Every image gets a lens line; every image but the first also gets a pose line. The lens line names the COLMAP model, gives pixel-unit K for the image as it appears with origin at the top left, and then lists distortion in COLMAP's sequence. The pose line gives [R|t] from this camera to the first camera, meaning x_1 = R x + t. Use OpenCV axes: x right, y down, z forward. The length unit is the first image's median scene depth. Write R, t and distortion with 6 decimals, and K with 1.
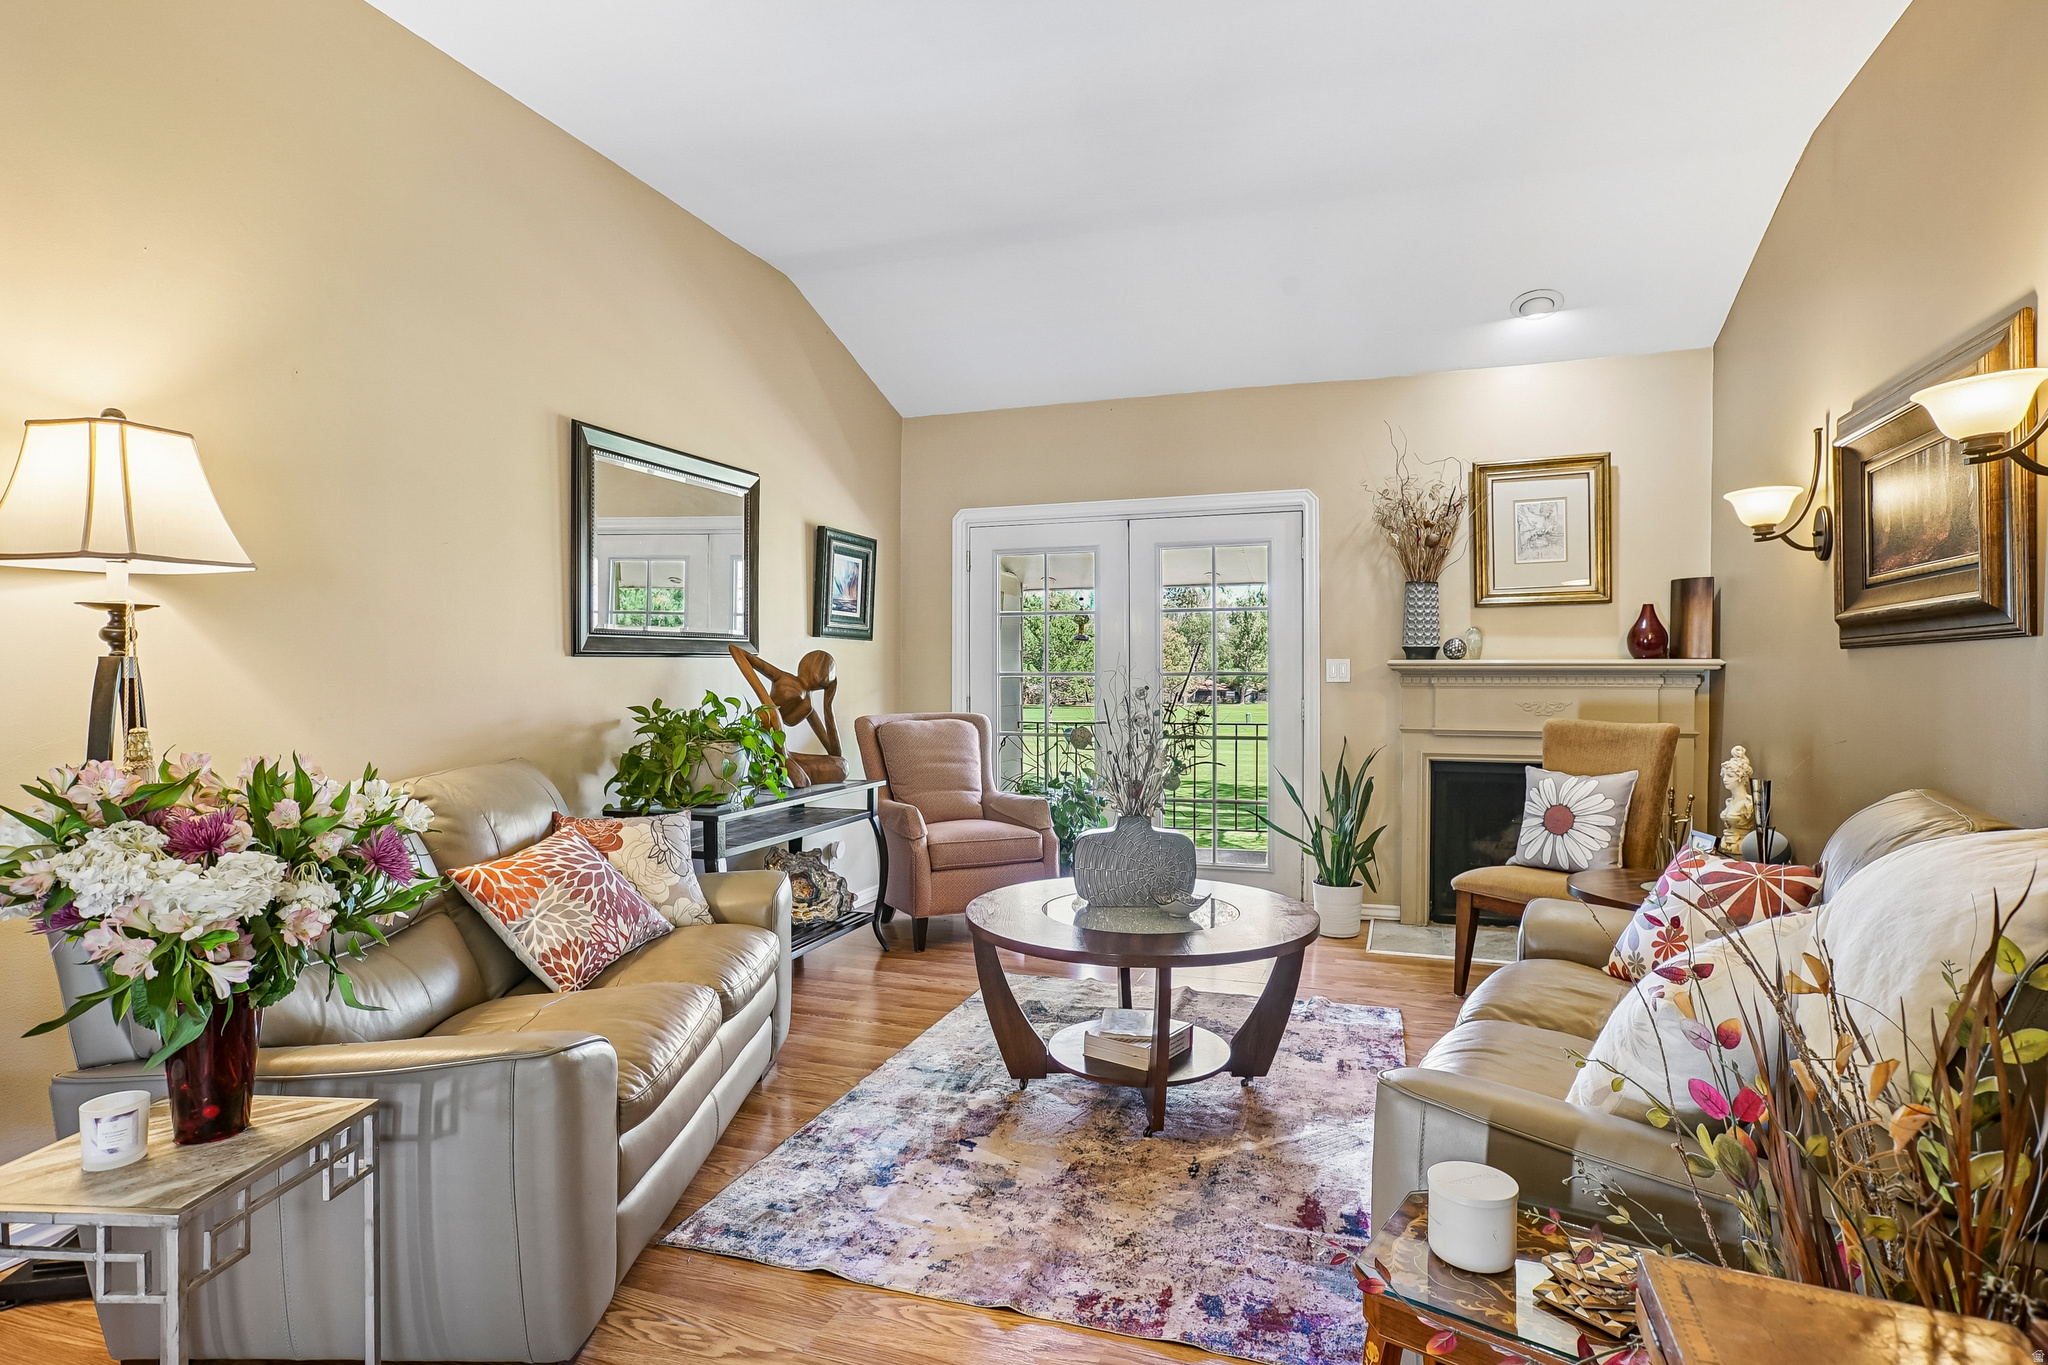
lens RADIAL K [[1082.2, 0, 1048.5], [0, 1082.2, 684.9], [0, 0, 1]] dist [-0.025322, 0.027554]
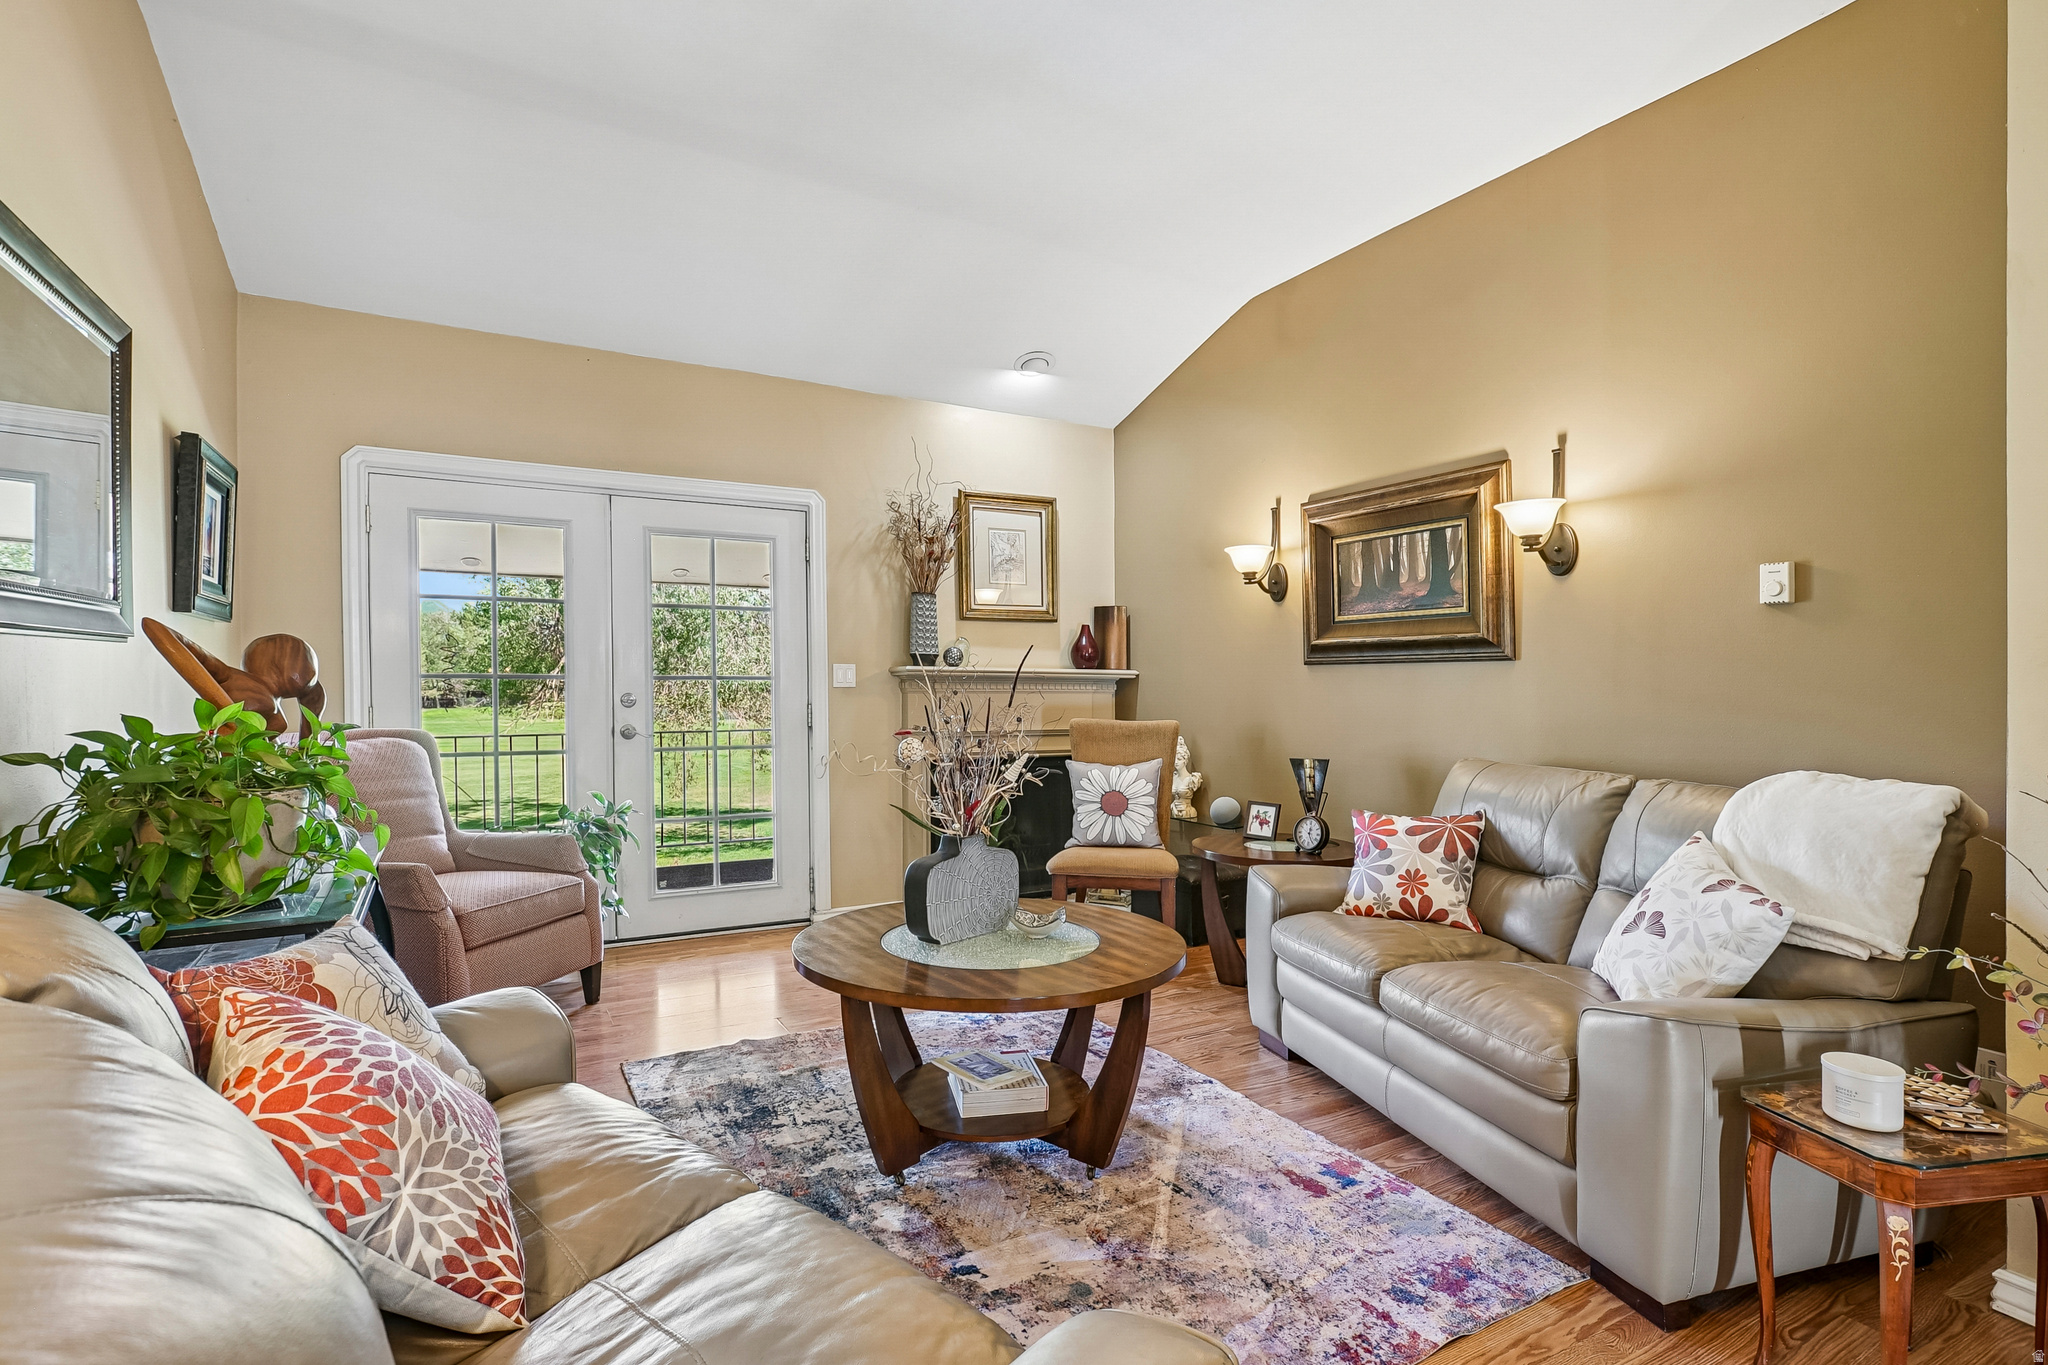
lens RADIAL K [[993.3, 0, 1082.0], [0, 993.3, 681.7], [0, 0, 1]] dist [-0.051990, 0.050856]
pose [[0.652030, 0.006225, 0.758168, -0.315188], [-0.000446, 0.999969, -0.007826, -0.000429], [-0.758193, 0.004764, 0.652012, 0.257697]]
